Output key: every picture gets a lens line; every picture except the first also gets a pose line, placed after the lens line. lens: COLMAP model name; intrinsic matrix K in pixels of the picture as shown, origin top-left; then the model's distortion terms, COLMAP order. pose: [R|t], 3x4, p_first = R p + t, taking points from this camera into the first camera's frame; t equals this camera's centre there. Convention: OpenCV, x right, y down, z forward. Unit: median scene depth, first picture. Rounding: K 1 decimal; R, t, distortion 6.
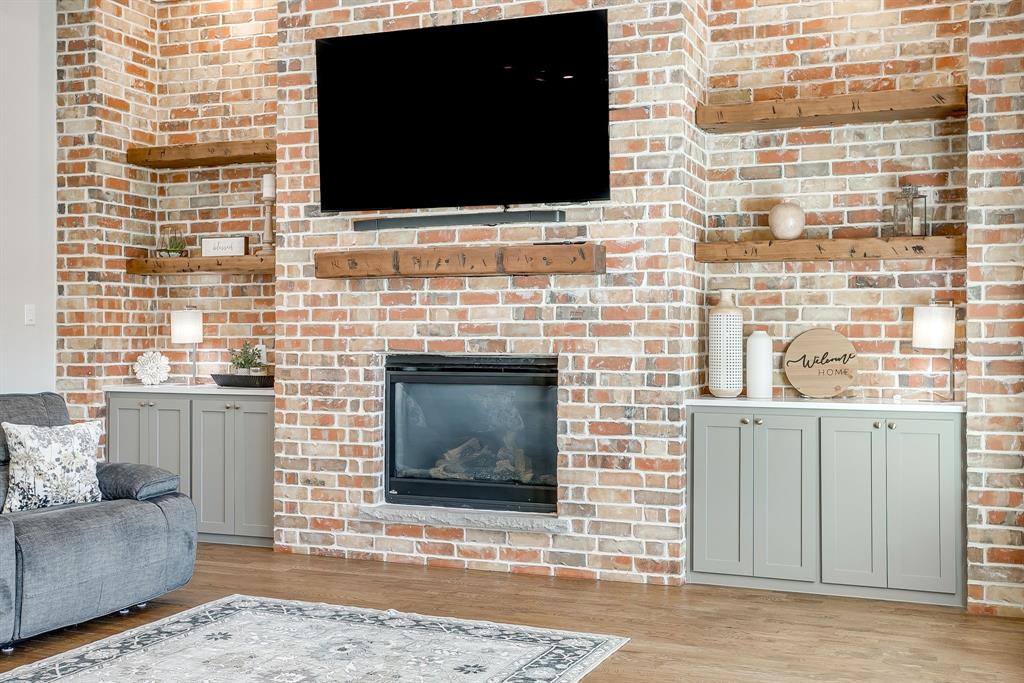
lens RADIAL K [[1123.9, 0, 512.0], [0, 1123.9, 341.5], [0, 0, 1]] dist [-0.022934, 0.147725]
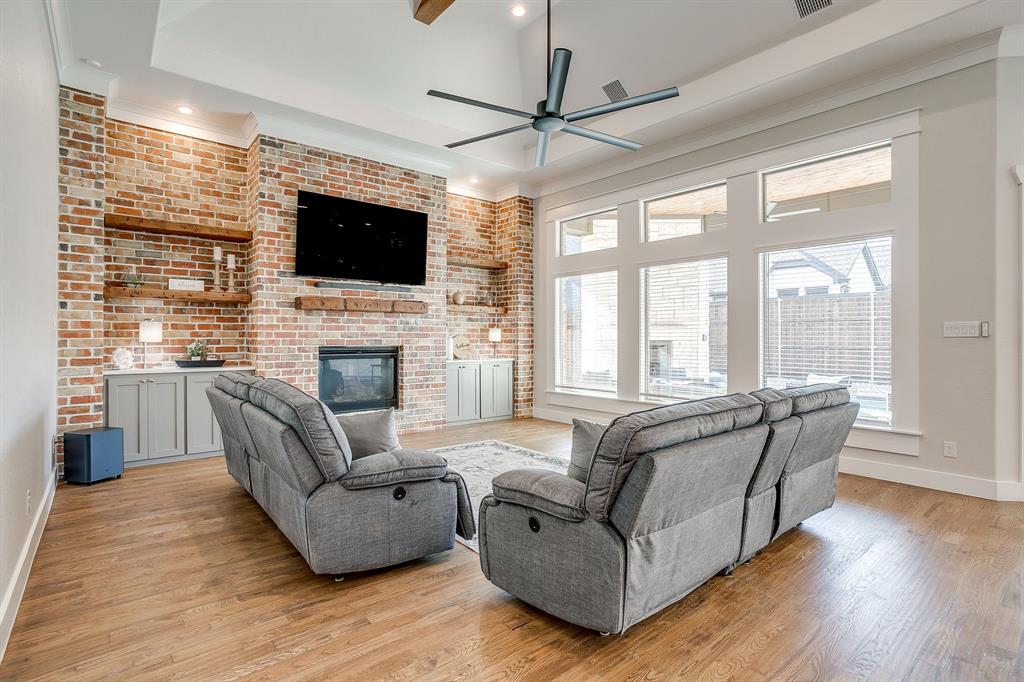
lens RADIAL K [[499.4, 0, 514.4], [0, 499.4, 337.1], [0, 0, 1]] dist [-0.052835, 0.030607]
pose [[0.470888, -0.000878, 0.882193, -0.783921], [0.000983, 0.999999, 0.000471, -0.006533], [-0.882193, 0.000646, 0.470888, 0.251075]]
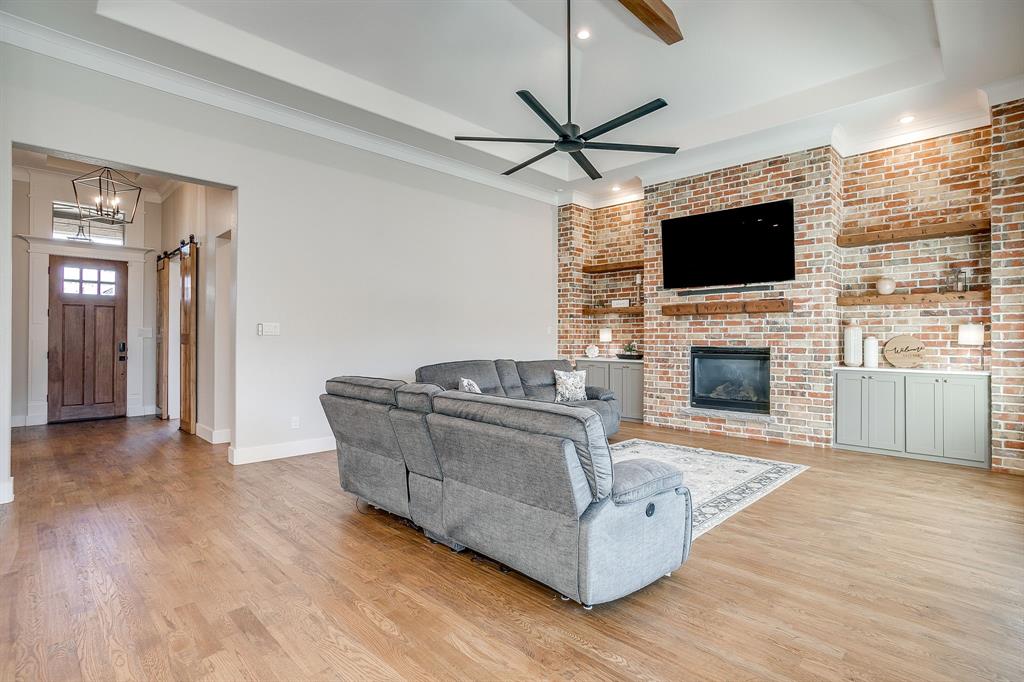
lens RADIAL K [[499.4, 0, 514.4], [0, 499.4, 337.1], [0, 0, 1]] dist [-0.052835, 0.030607]
pose [[0.923862, -0.001686, -0.382722, -0.055826], [-0.001068, 0.999975, -0.006983, -0.000836], [0.382725, 0.006860, 0.923837, -0.148567]]
